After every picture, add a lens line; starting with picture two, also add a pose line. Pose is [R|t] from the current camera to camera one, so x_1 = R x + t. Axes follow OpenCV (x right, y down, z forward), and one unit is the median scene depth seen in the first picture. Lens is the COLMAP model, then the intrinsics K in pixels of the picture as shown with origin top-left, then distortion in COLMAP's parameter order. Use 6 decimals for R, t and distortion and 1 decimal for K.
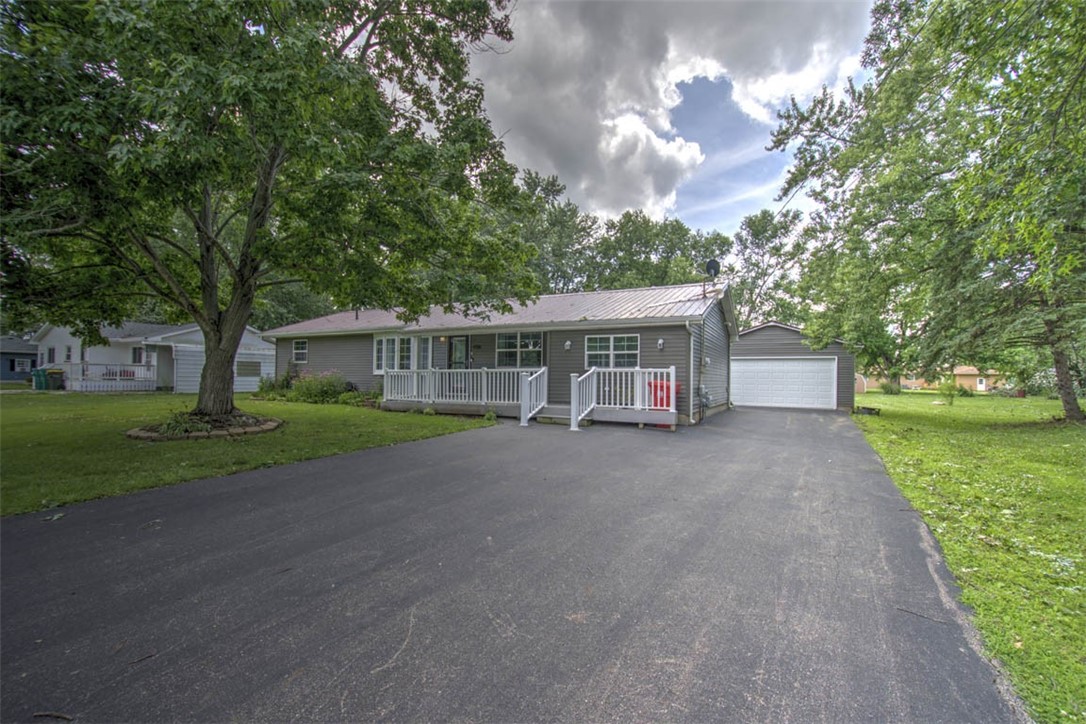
lens RADIAL K [[466.3, 0, 542.0], [0, 466.3, 368.0], [0, 0, 1]] dist [0.003850, -0.001487]
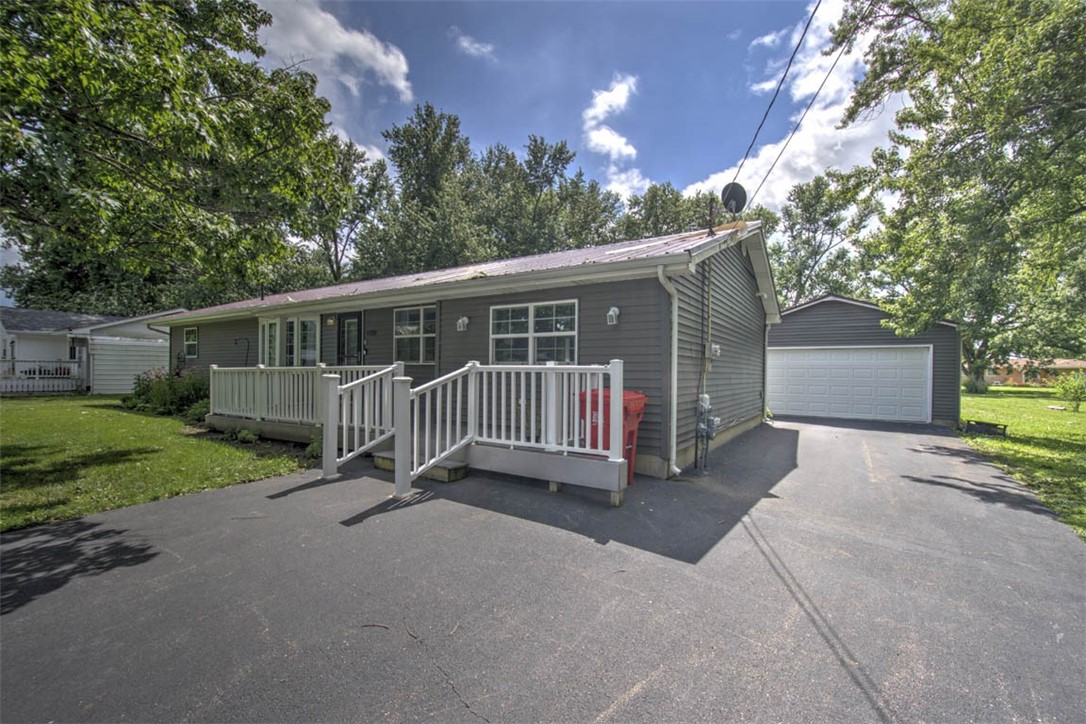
lens RADIAL K [[466.3, 0, 539.6], [0, 466.3, 367.9], [0, 0, 1]] dist [0.003850, -0.001487]
pose [[0.996121, -0.002094, -0.087965, 0.158659], [0.003035, 0.999940, 0.010566, -0.000845], [0.087937, -0.010792, 0.996068, 0.349944]]
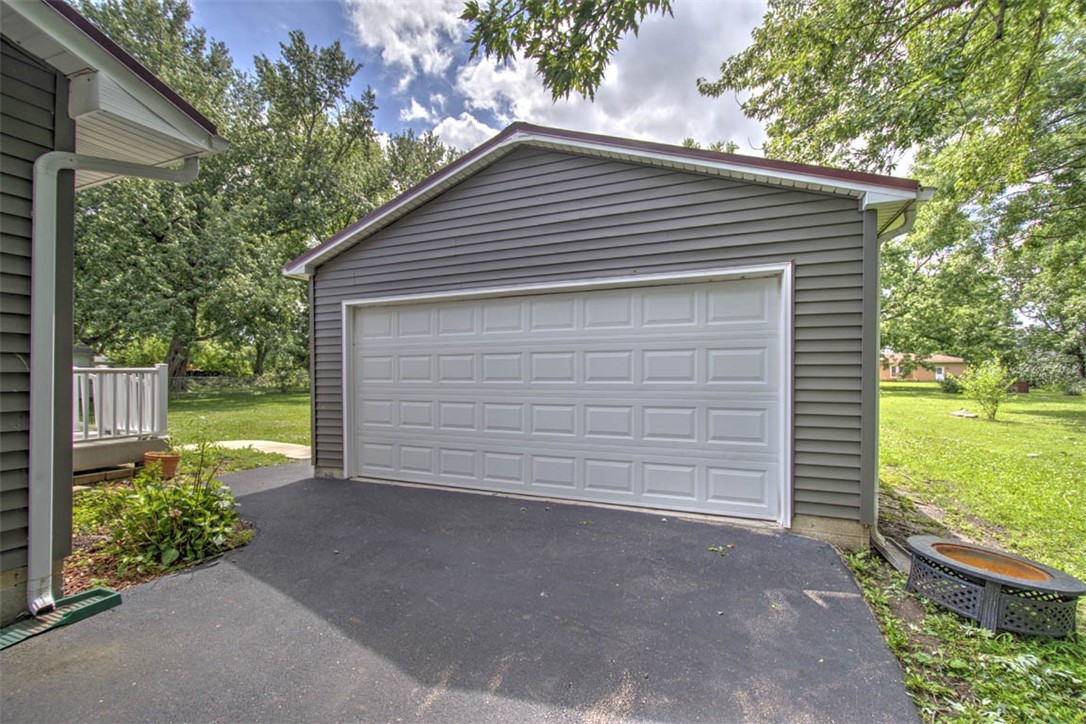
lens RADIAL K [[466.3, 0, 547.8], [0, 466.3, 363.7], [0, 0, 1]] dist [0.003850, -0.001487]
pose [[0.995069, -0.012464, 0.098399, 0.618013], [0.012457, 0.999922, 0.000685, 0.015817], [-0.098400, 0.000544, 0.995147, 0.992208]]
